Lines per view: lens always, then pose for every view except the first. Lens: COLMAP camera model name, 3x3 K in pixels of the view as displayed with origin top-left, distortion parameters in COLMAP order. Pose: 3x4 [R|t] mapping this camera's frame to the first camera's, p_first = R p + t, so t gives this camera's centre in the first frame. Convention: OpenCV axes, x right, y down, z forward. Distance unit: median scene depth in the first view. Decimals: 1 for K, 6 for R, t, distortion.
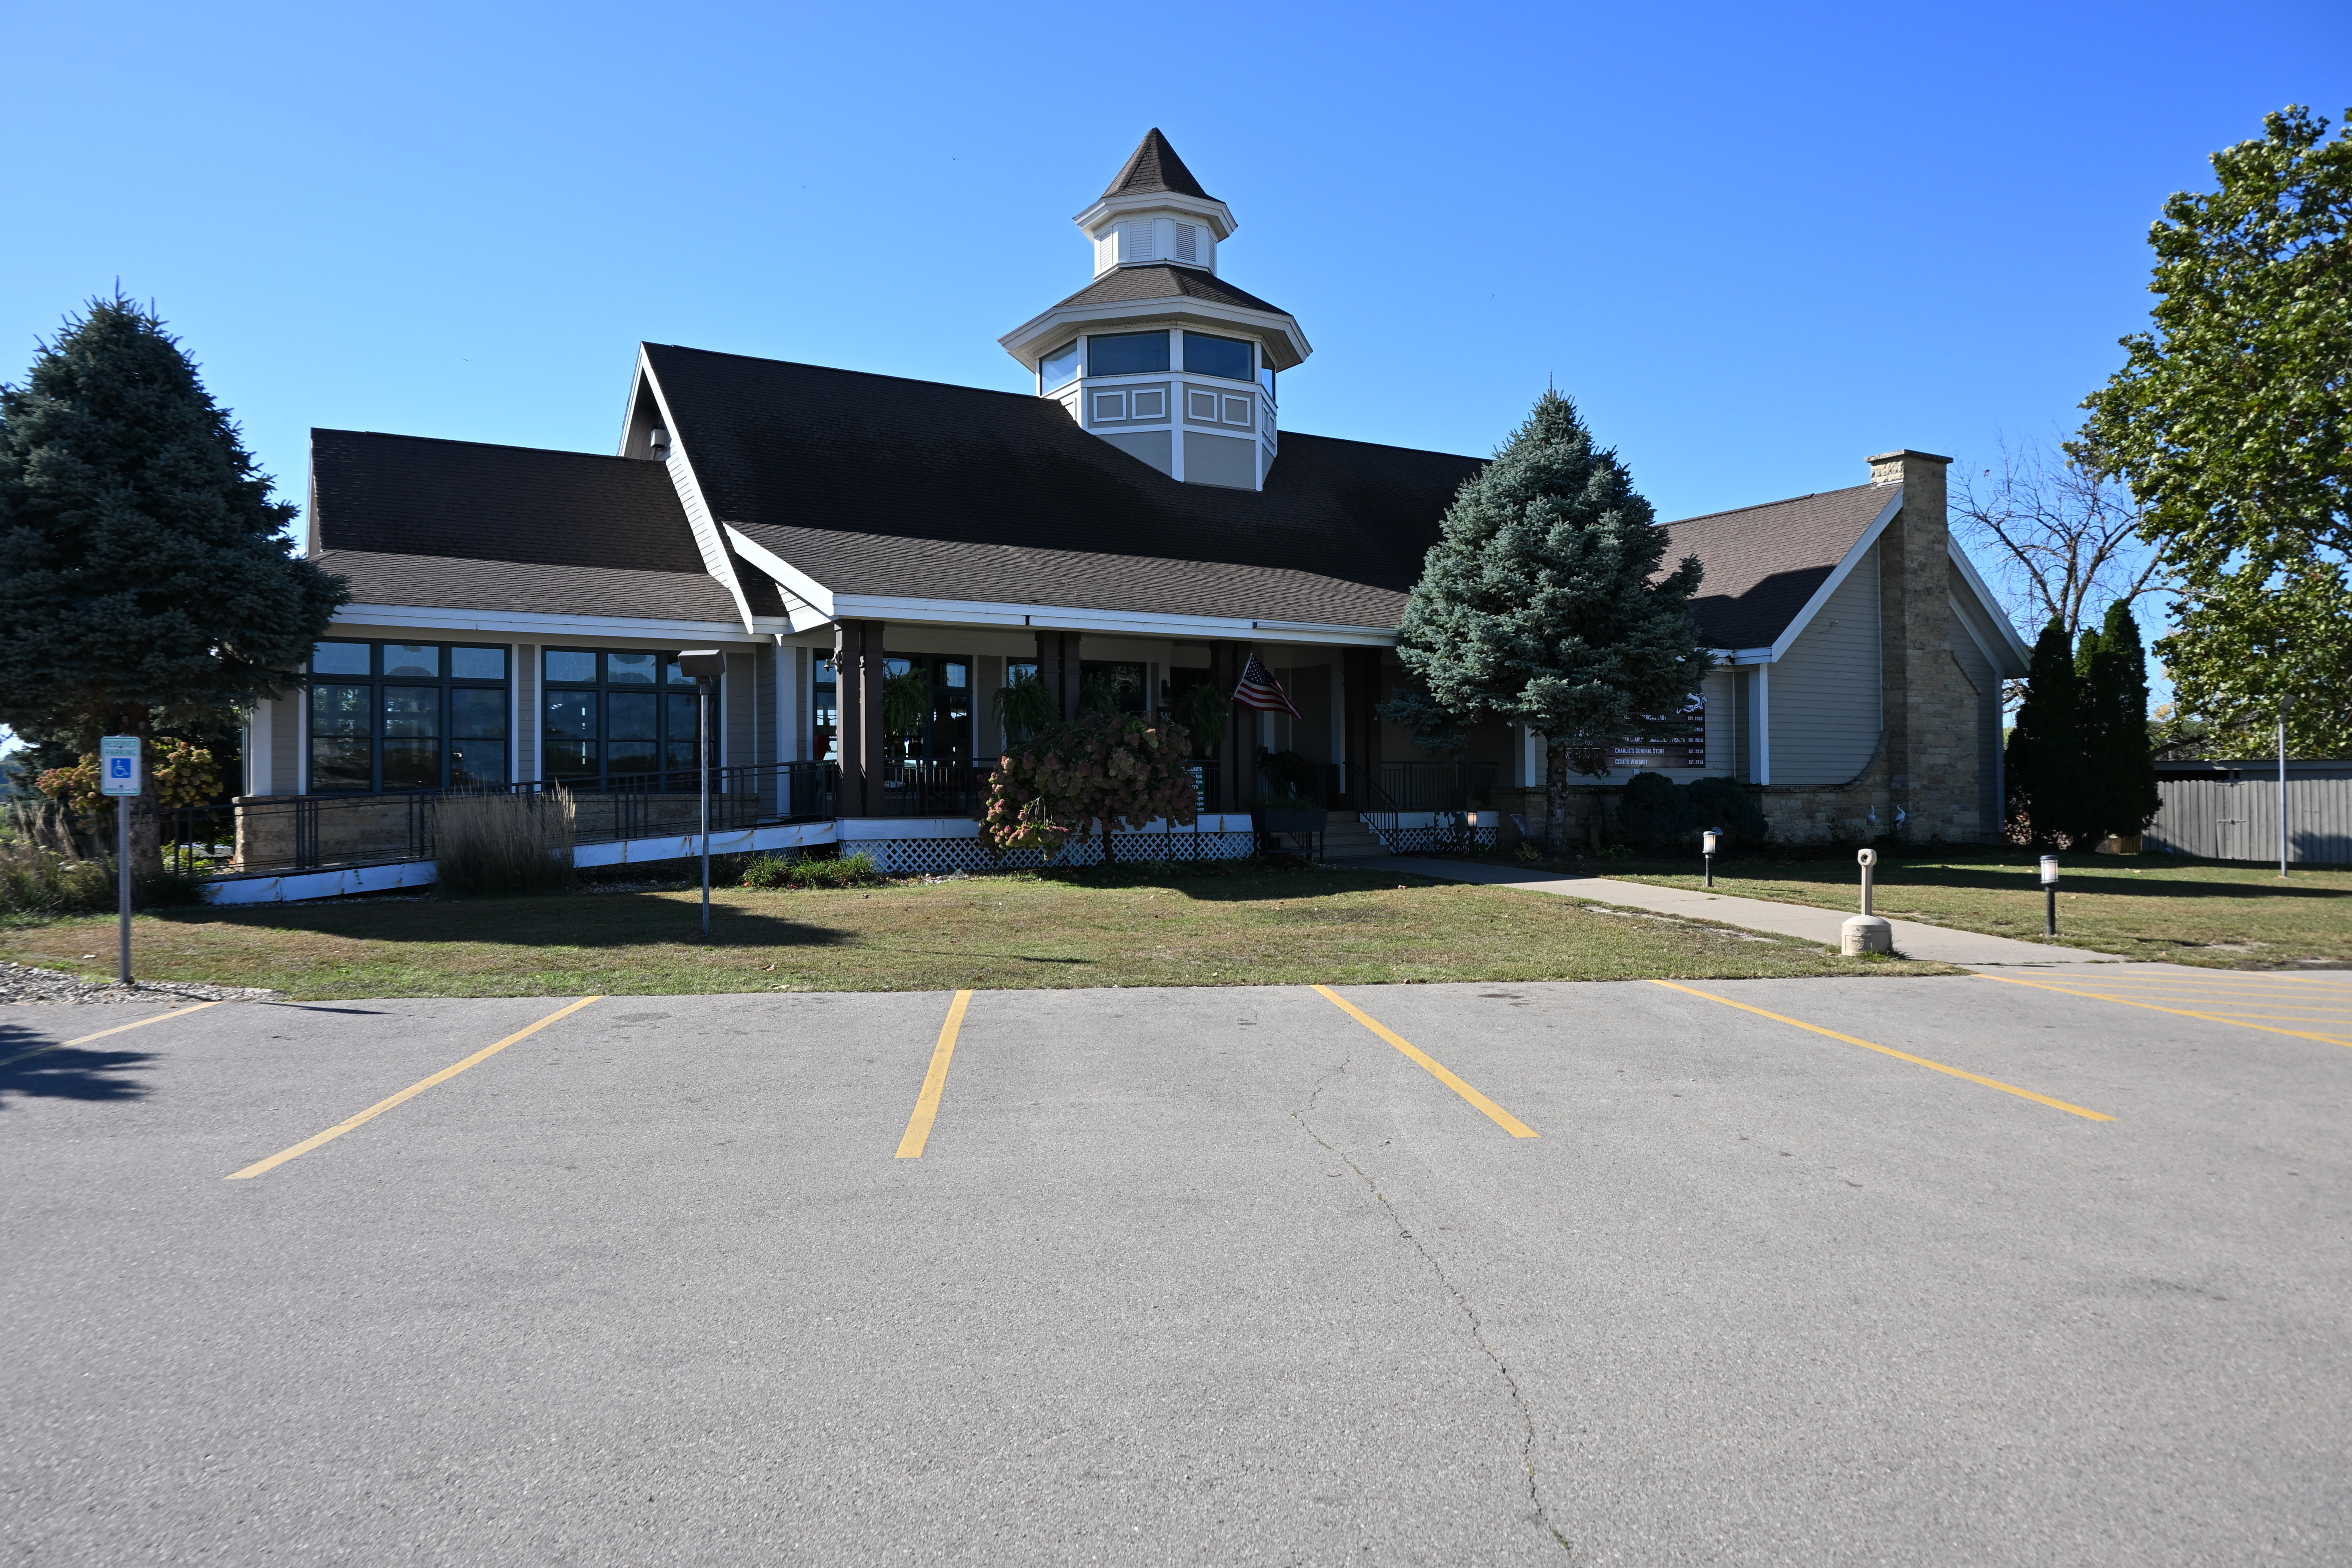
lens RADIAL K [[1588.0, 0, 1182.9], [0, 1588.0, 780.1], [0, 0, 1]] dist [0.005250, -0.000857]
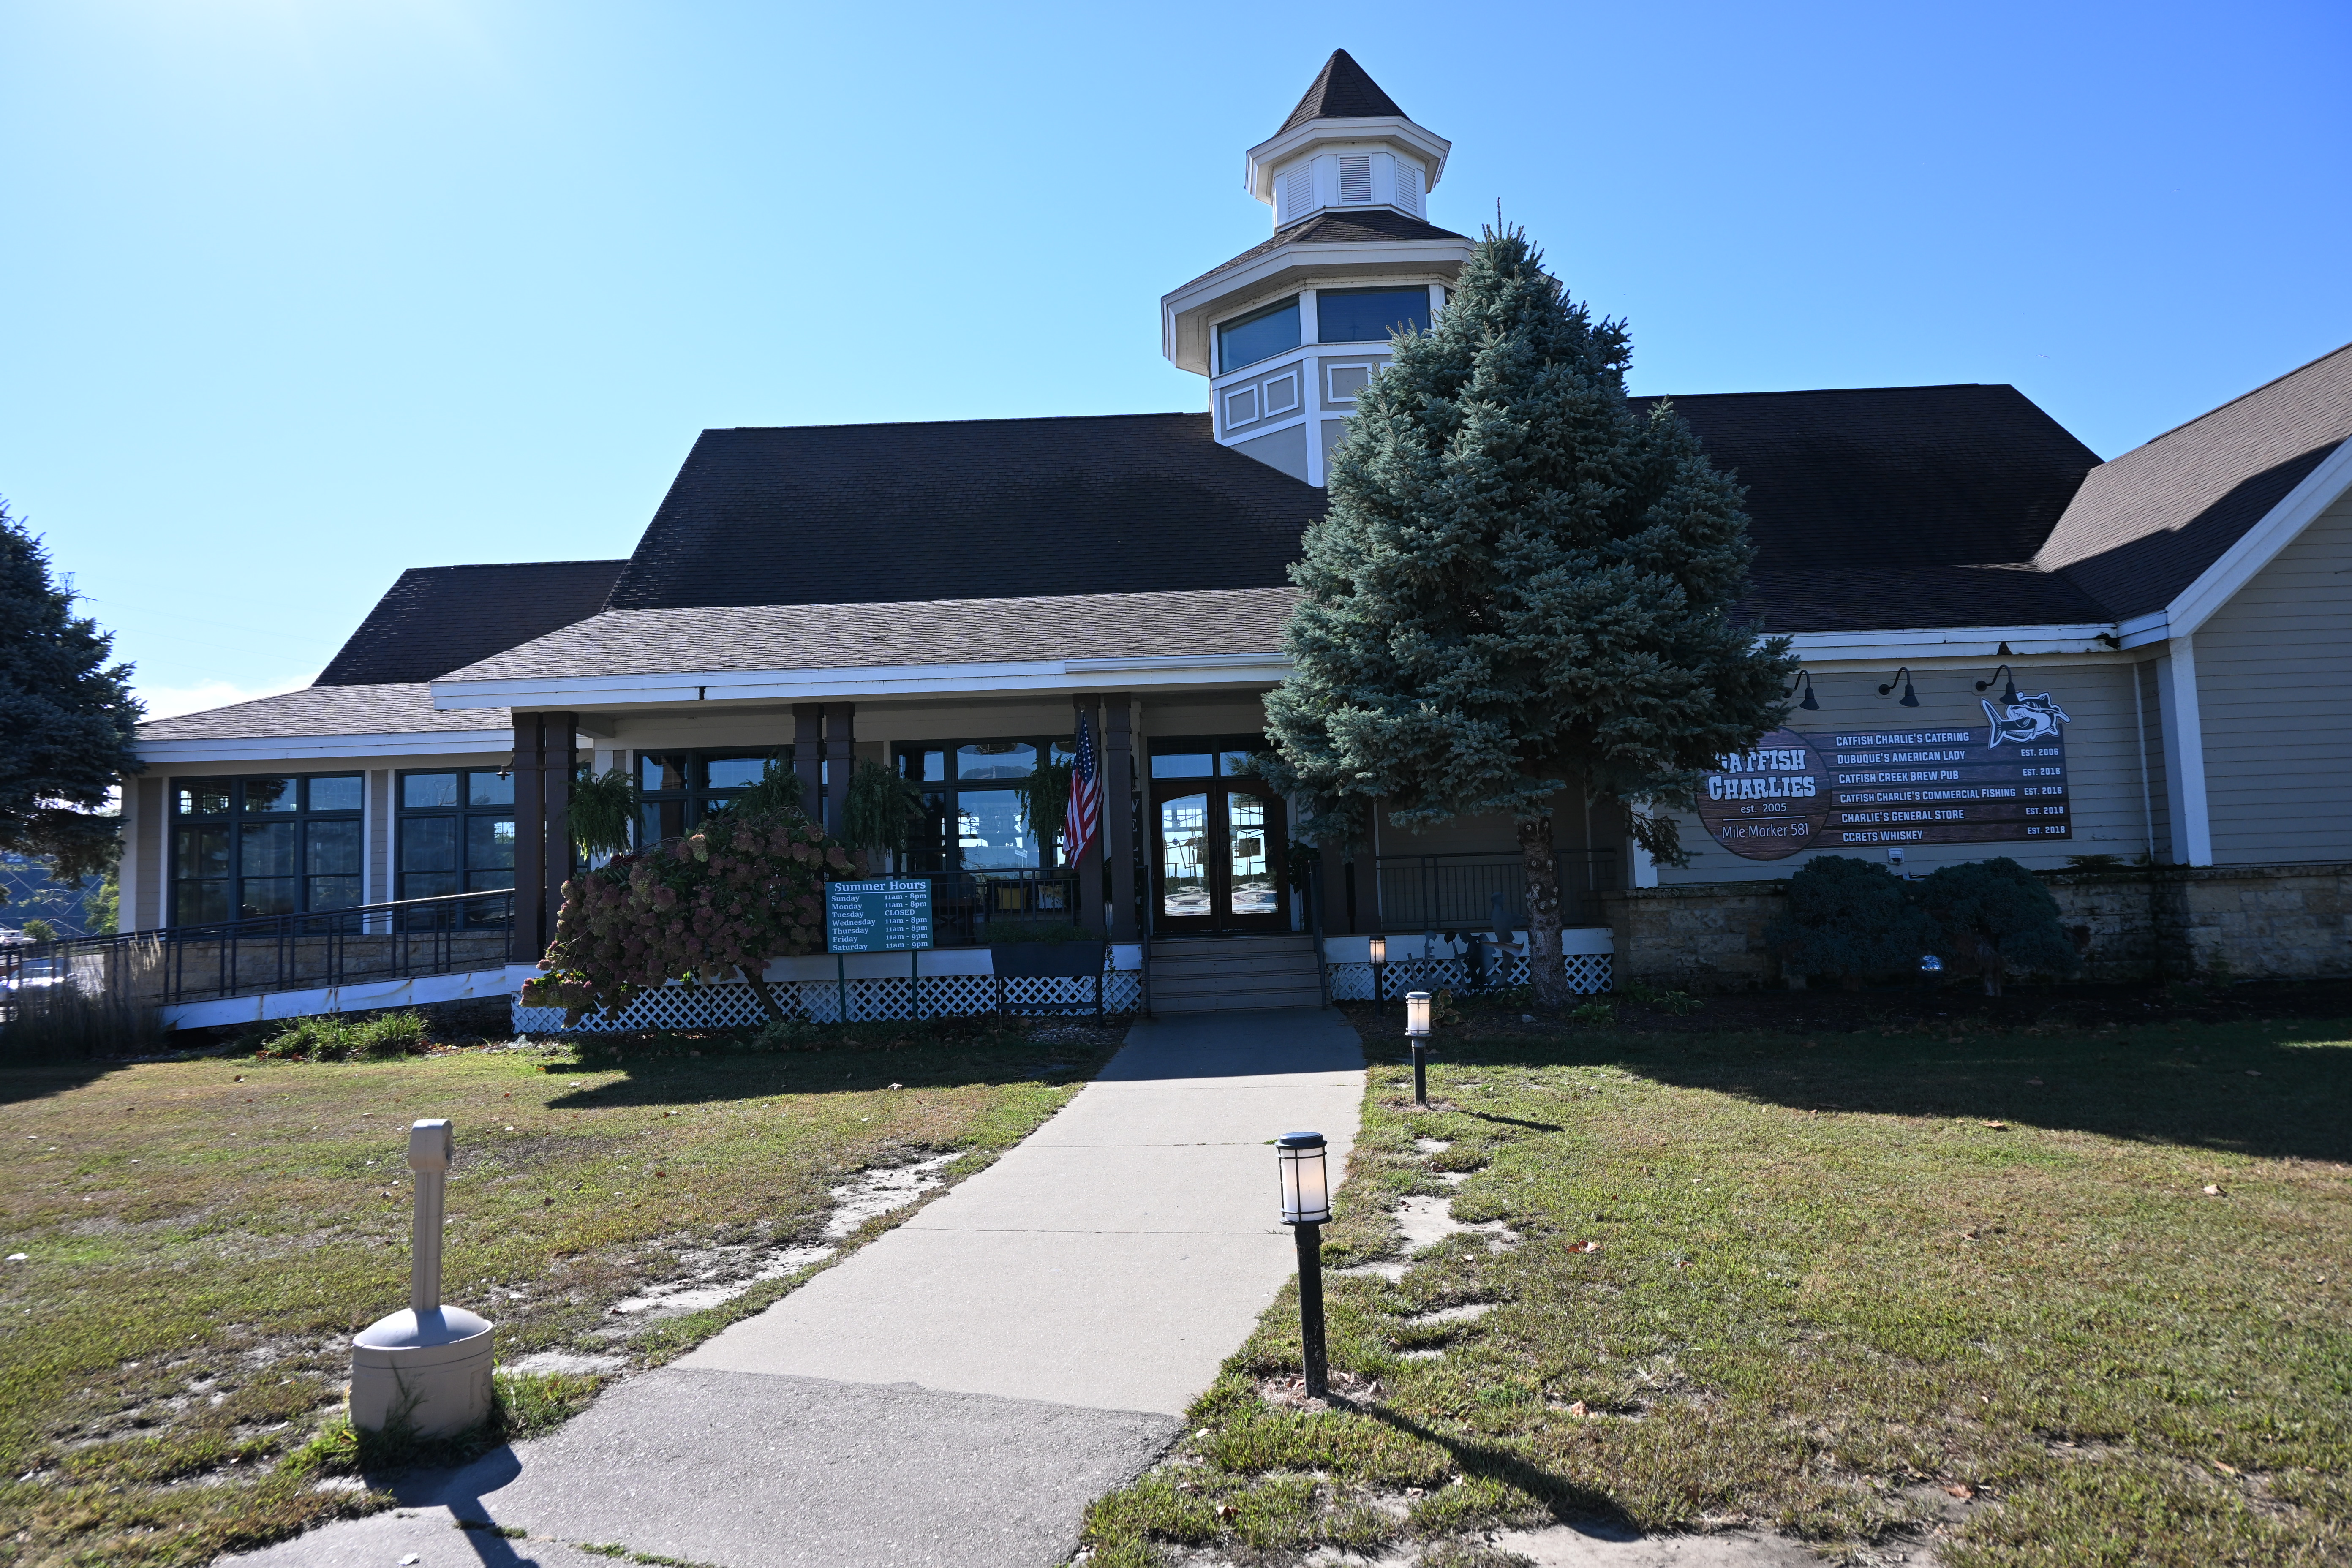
lens RADIAL K [[1588.0, 0, 1182.9], [0, 1588.0, 780.1], [0, 0, 1]] dist [0.005250, -0.000857]
pose [[0.849266, -0.064259, -0.524040, 0.358199], [0.034446, 0.997195, -0.066455, -0.002043], [0.526841, 0.038386, 0.849097, 0.362718]]
